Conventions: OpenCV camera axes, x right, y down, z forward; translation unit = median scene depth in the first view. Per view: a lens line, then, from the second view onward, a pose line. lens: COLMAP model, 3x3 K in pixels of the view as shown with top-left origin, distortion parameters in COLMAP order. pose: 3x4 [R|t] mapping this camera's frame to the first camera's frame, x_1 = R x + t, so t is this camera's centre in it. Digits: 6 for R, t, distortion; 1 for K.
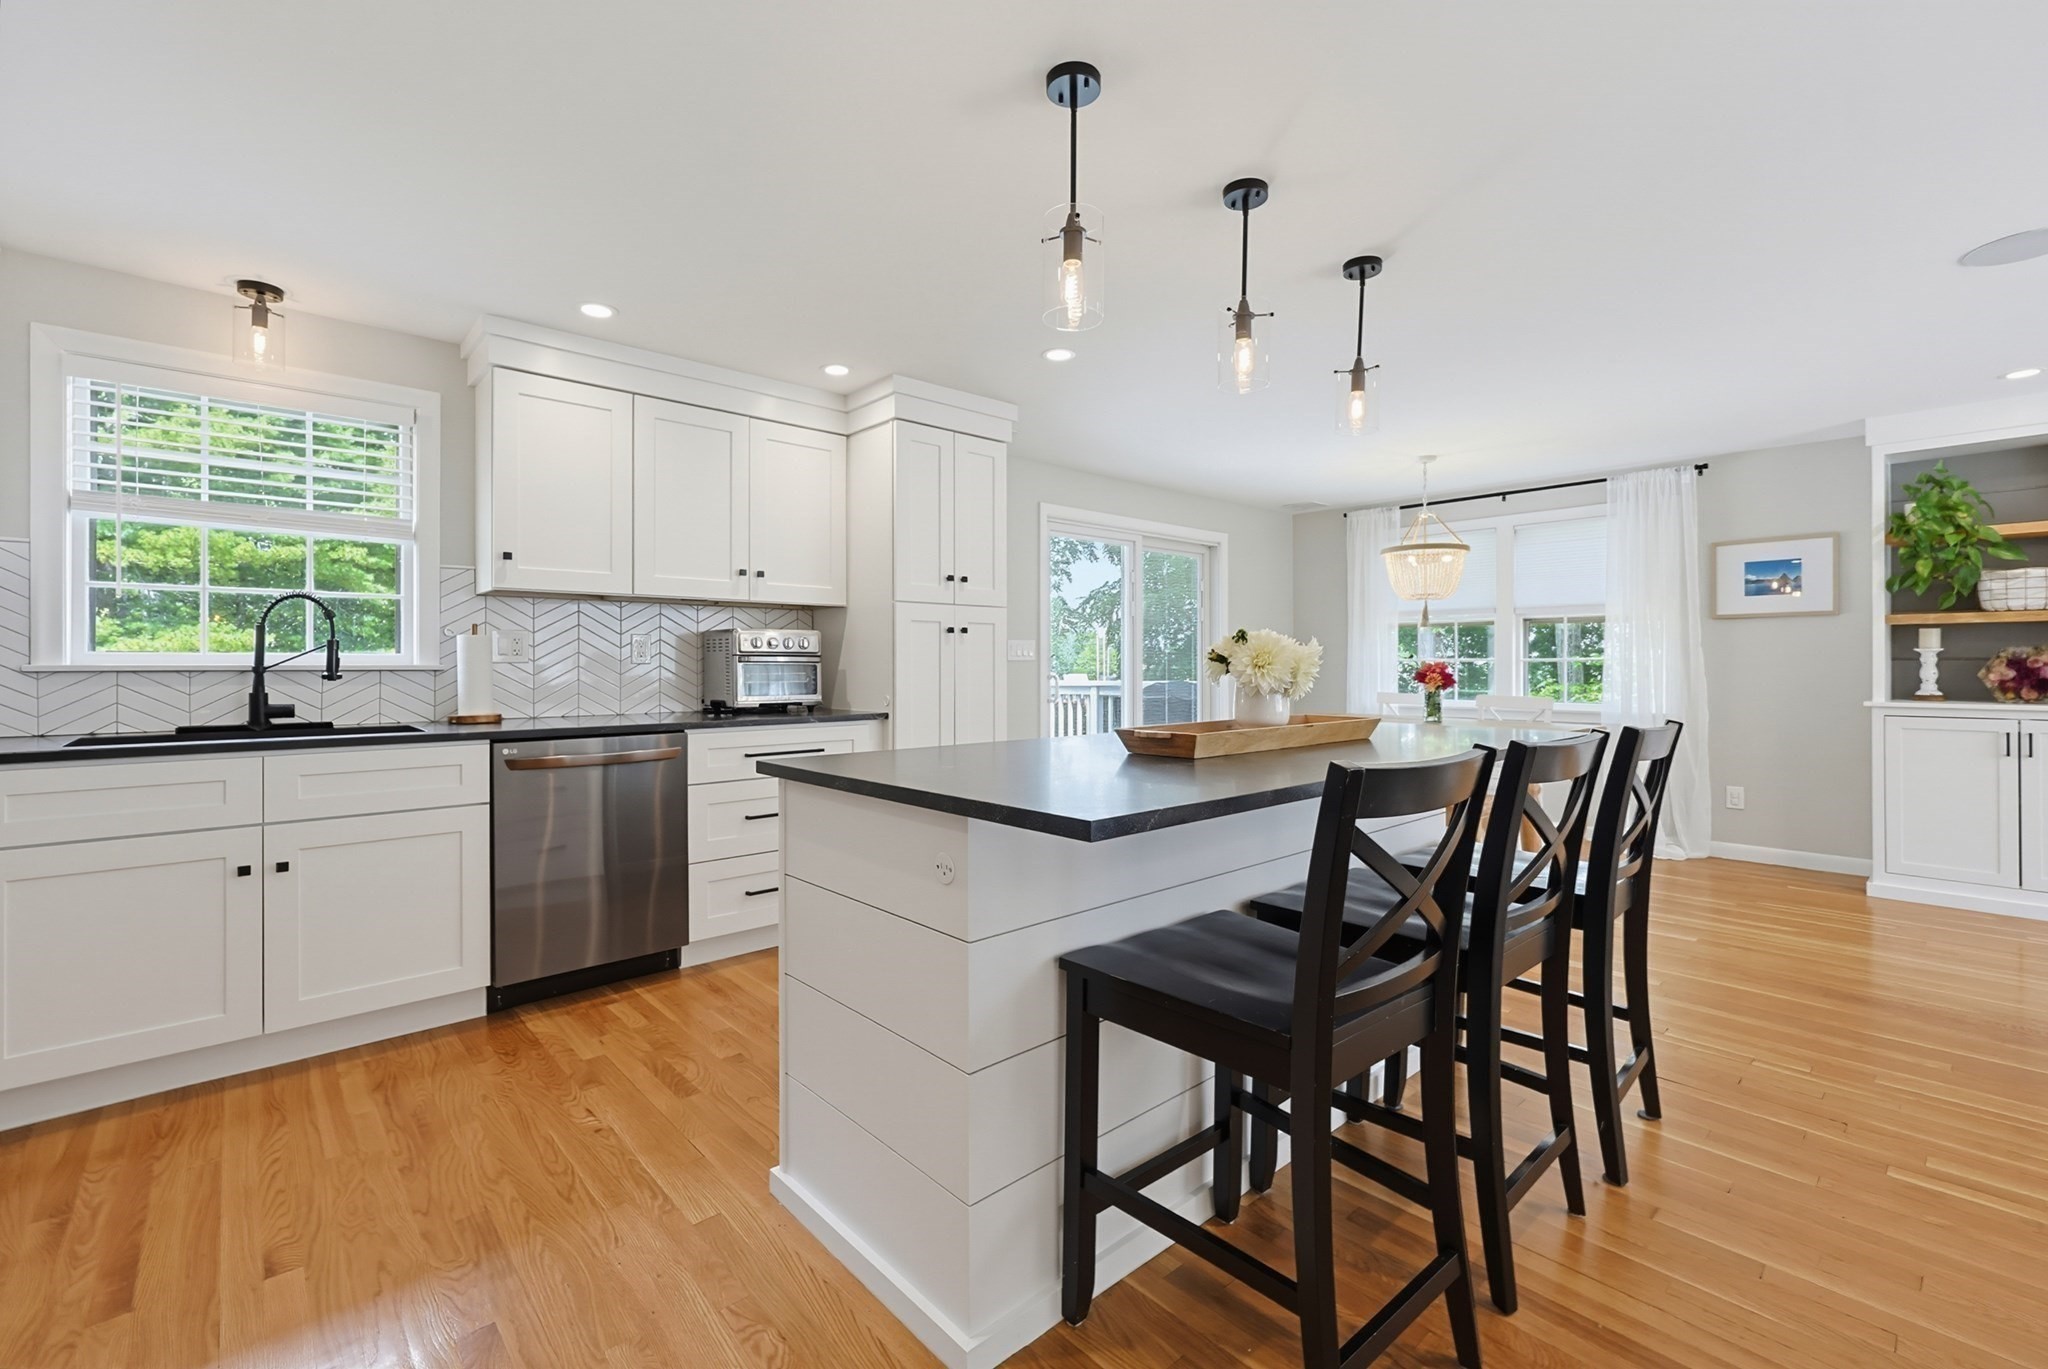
lens RADIAL K [[877.7, 0, 1029.4], [0, 877.7, 664.0], [0, 0, 1]] dist [-0.001946, 0.000200]
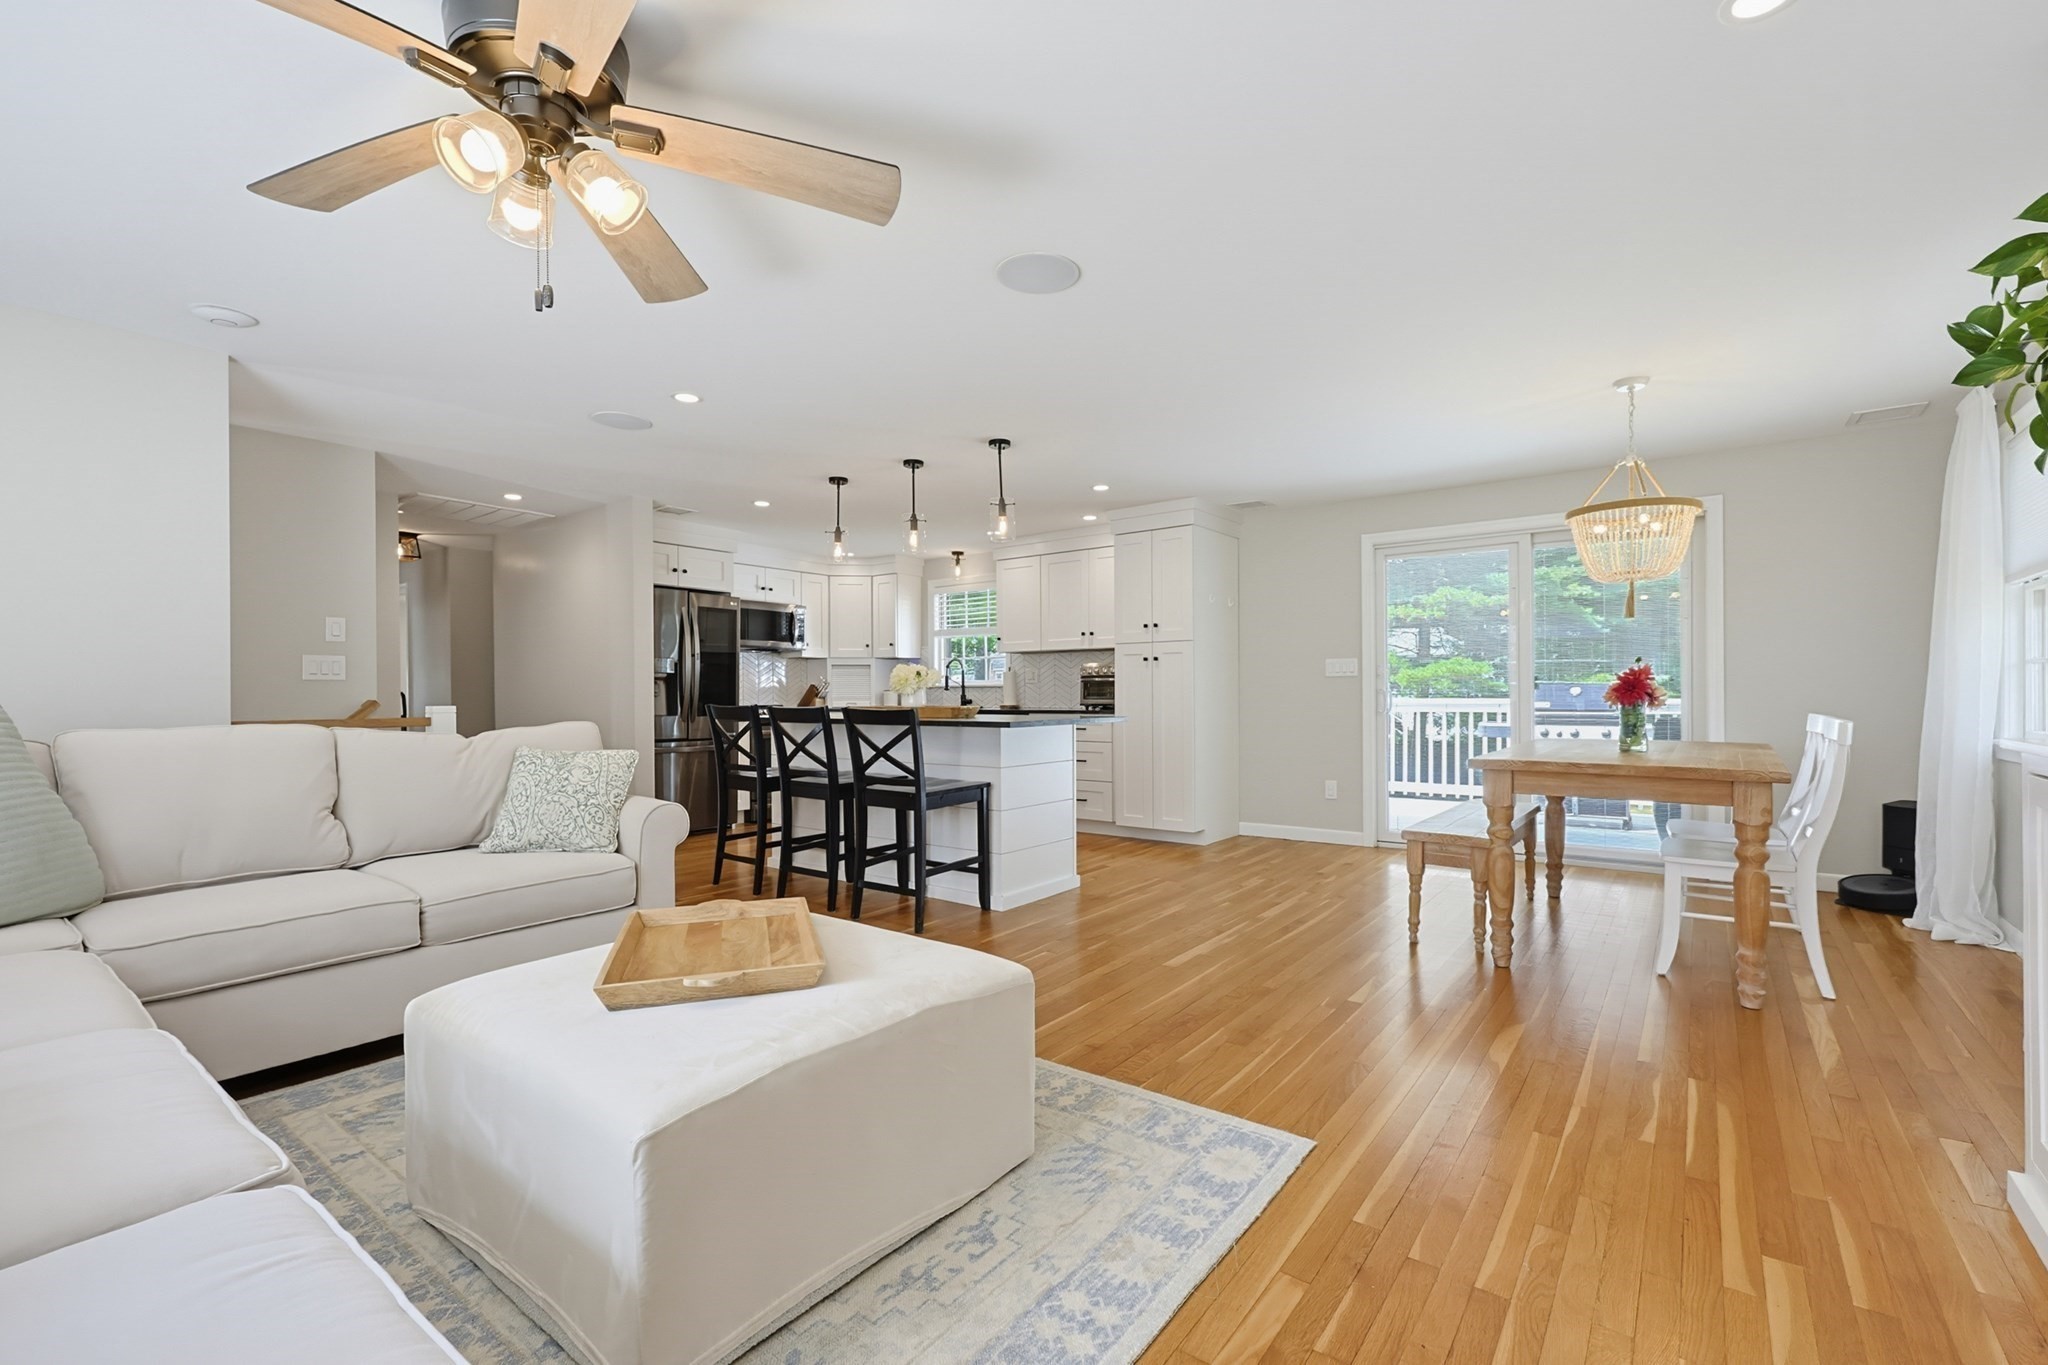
lens RADIAL K [[877.7, 0, 1027.8], [0, 877.7, 690.3], [0, 0, 1]] dist [-0.001946, 0.000200]
pose [[0.178214, -0.004293, -0.983982, 1.763810], [0.006523, 0.999974, -0.003181, 0.025843], [0.983970, -0.005852, 0.178237, 0.642563]]
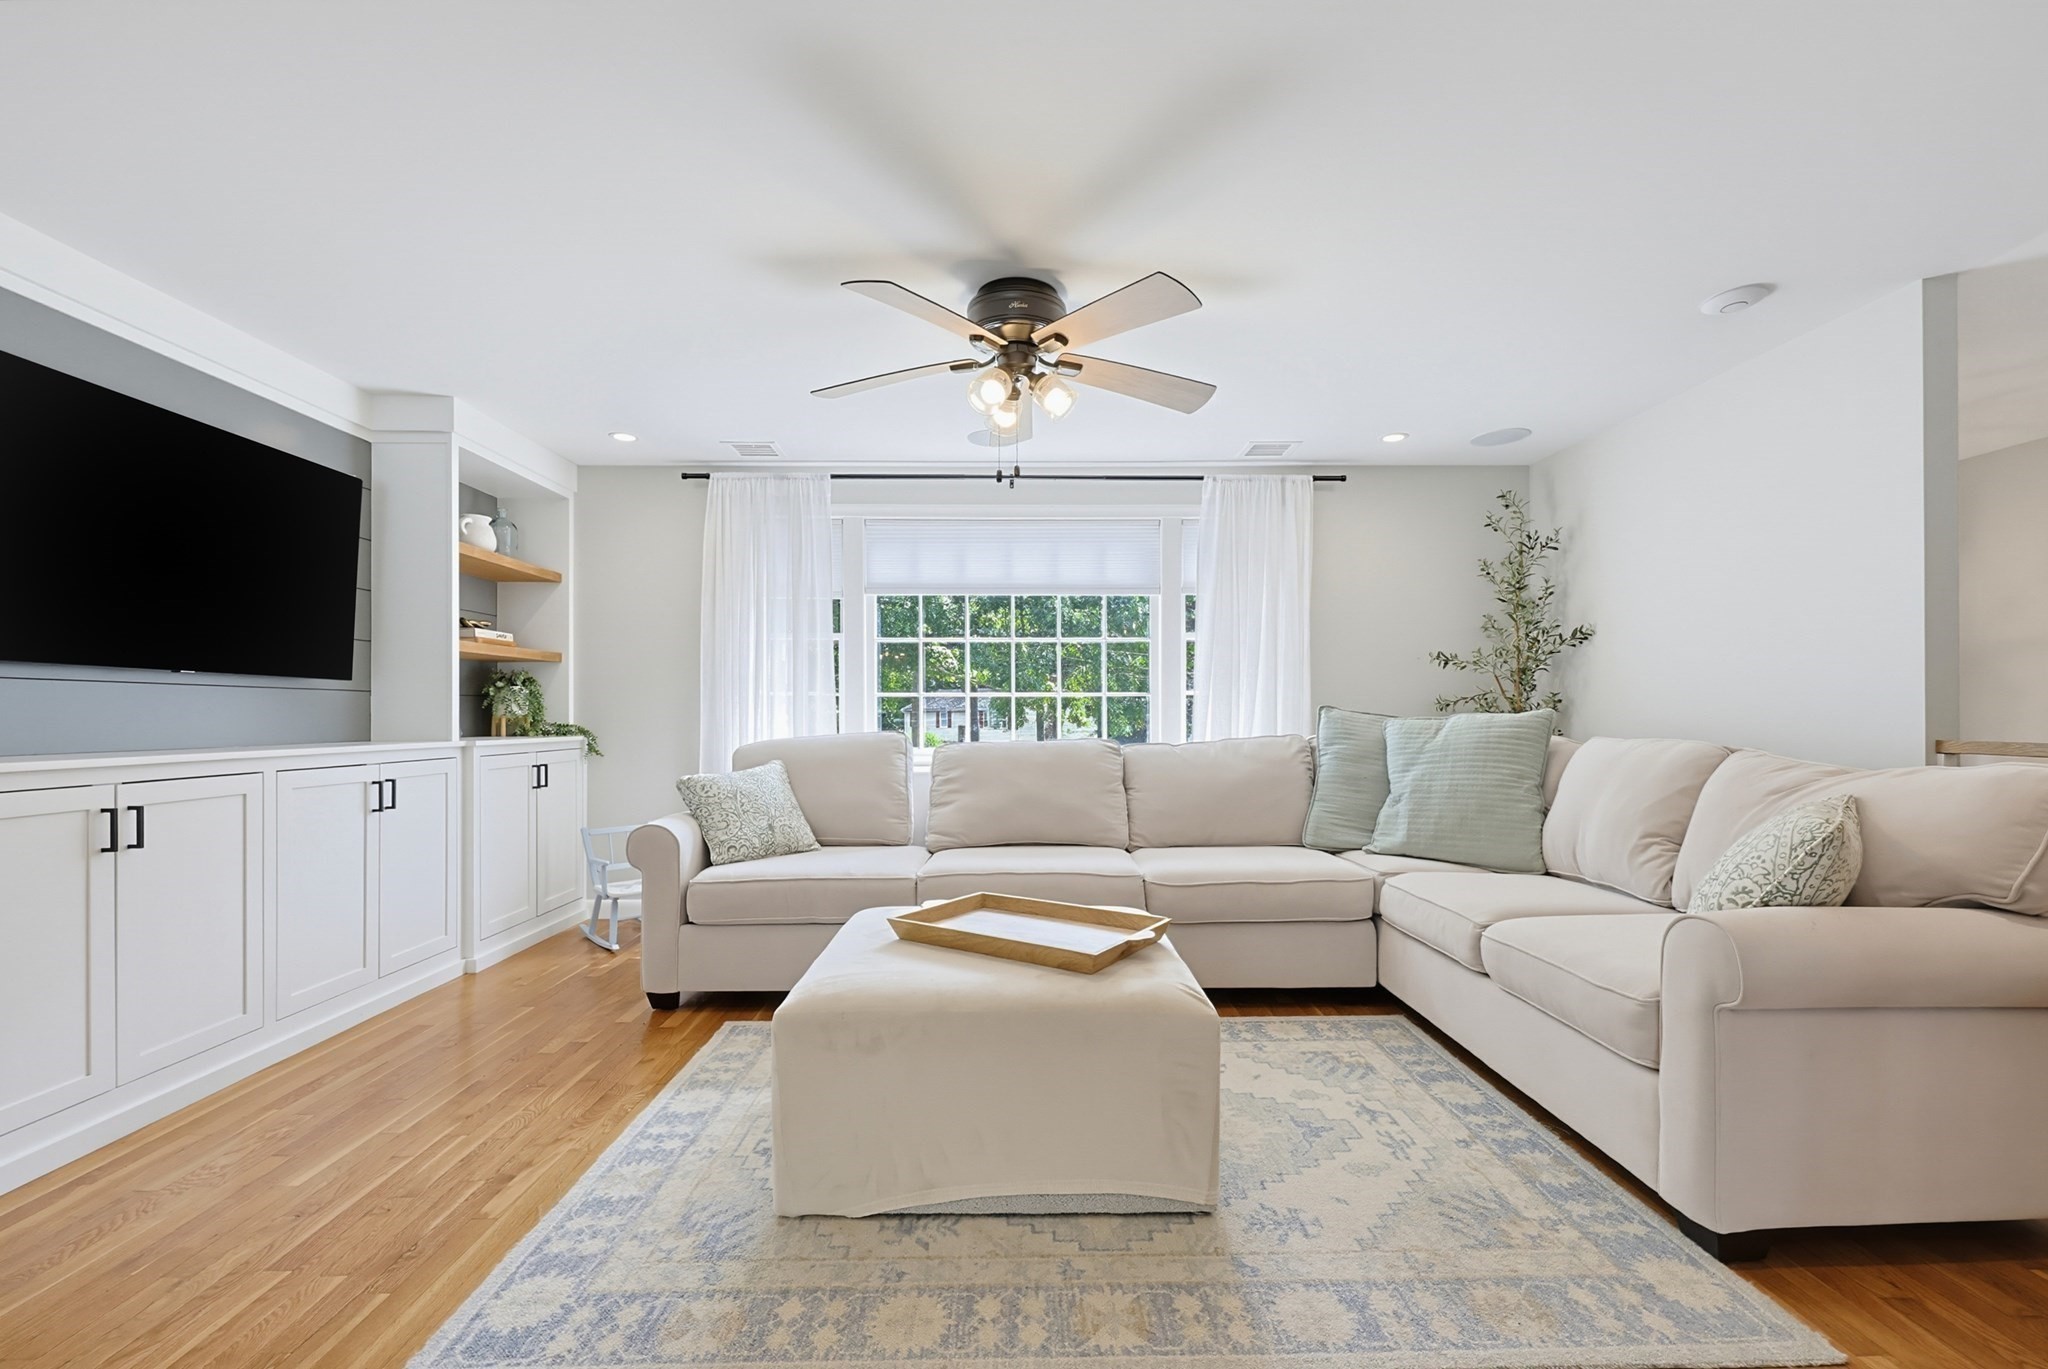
lens RADIAL K [[877.7, 0, 1028.1], [0, 877.7, 709.4], [0, 0, 1]] dist [-0.001946, 0.000200]
pose [[-0.751902, 0.006354, 0.659244, 0.624163], [0.002584, 0.999974, -0.006691, 0.027839], [-0.659270, -0.003328, -0.751899, 1.086721]]
